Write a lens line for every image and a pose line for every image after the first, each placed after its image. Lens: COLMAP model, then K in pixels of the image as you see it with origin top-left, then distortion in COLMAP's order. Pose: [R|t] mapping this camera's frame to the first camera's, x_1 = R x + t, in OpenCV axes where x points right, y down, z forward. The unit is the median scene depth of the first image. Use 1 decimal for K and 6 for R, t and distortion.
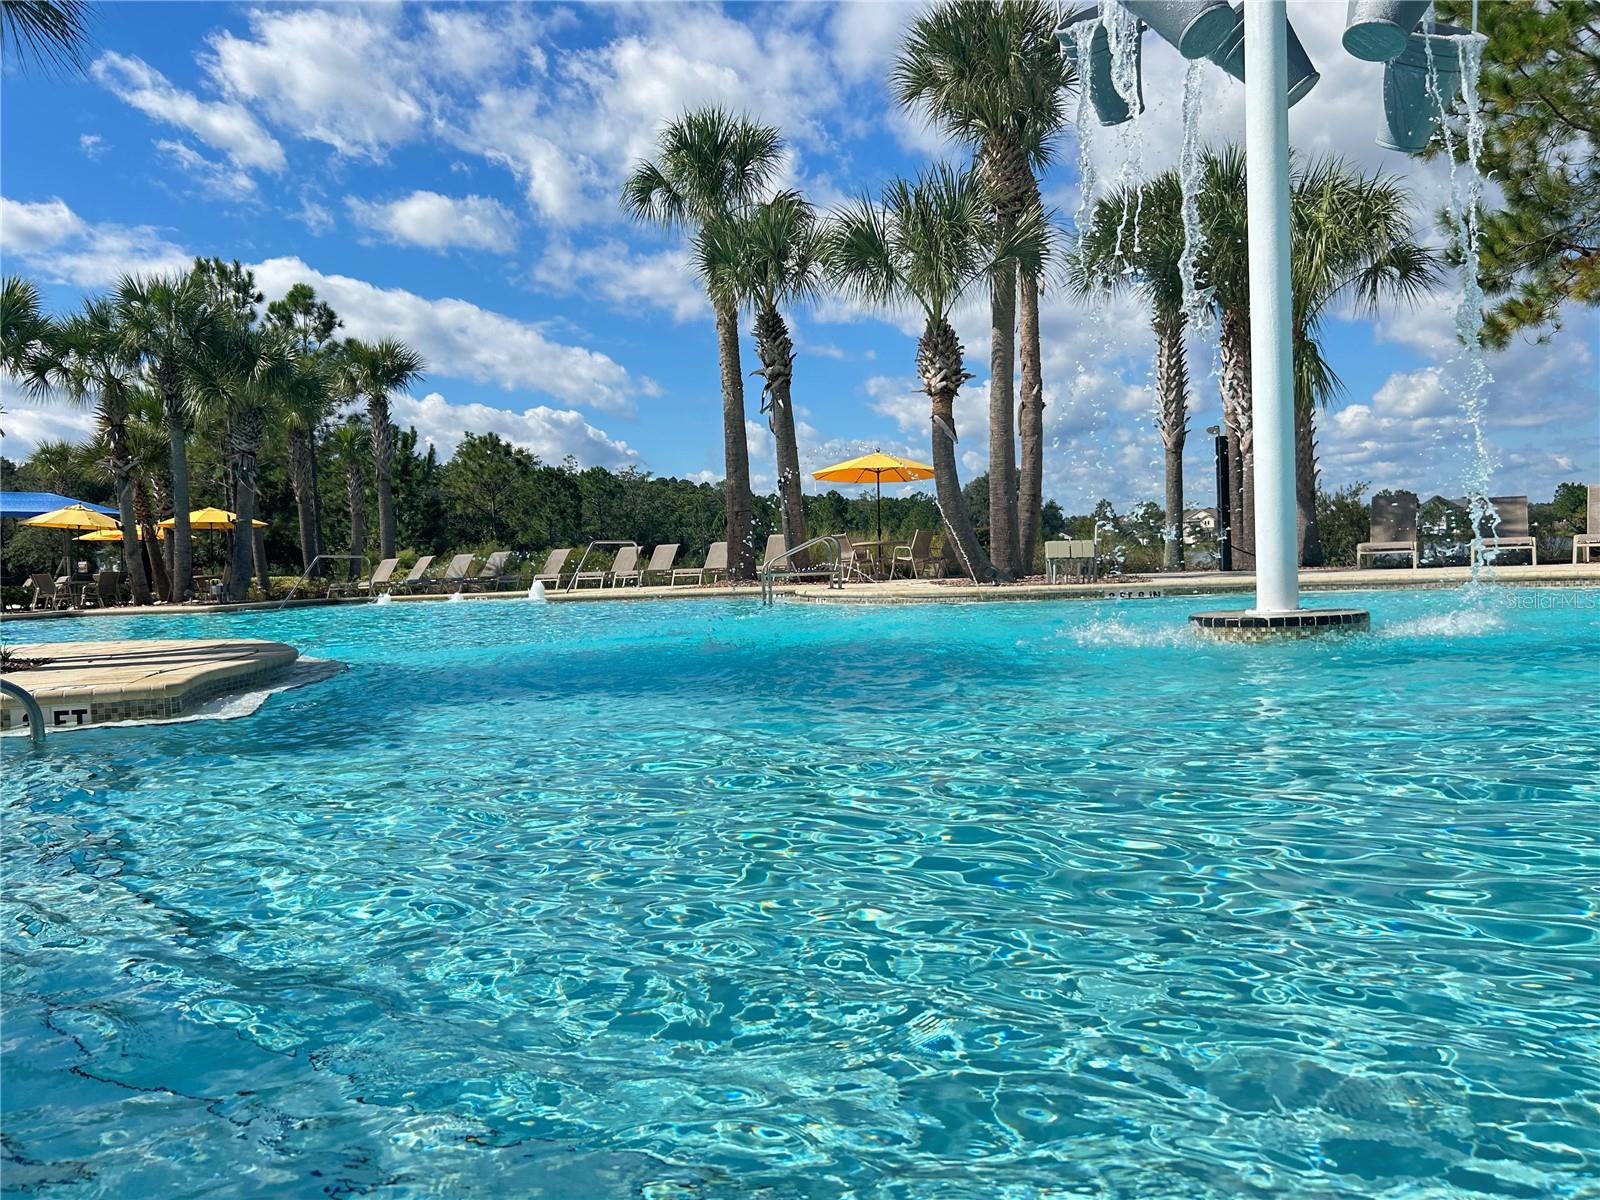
lens RADIAL K [[1182.4, 0, 799.1], [0, 1182.4, 601.8], [0, 0, 1]] dist [0.002158, -0.000994]
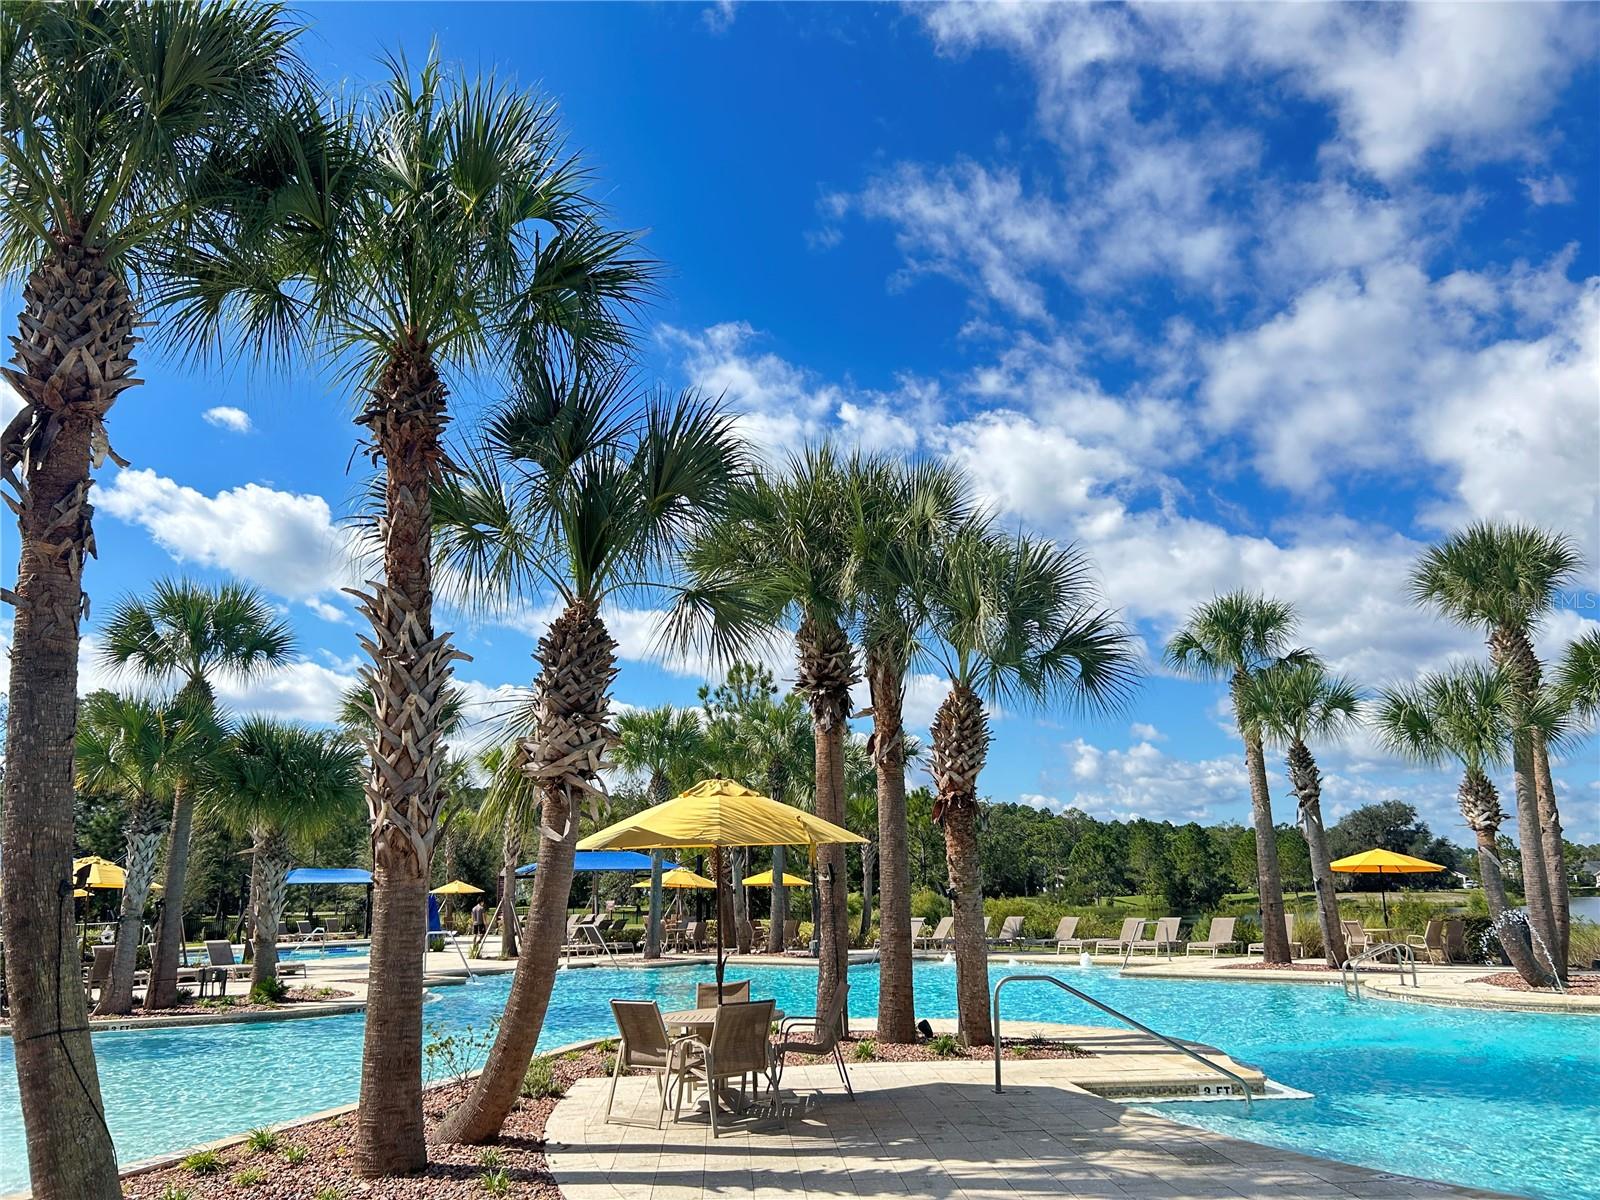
lens RADIAL K [[1182.4, 0, 799.9], [0, 1182.4, 596.4], [0, 0, 1]] dist [0.002158, -0.000994]
pose [[0.963912, -0.038378, -0.263440, -0.200943], [-0.034121, 0.963584, -0.265220, -0.043852], [0.264026, 0.264638, 0.927501, -0.367053]]
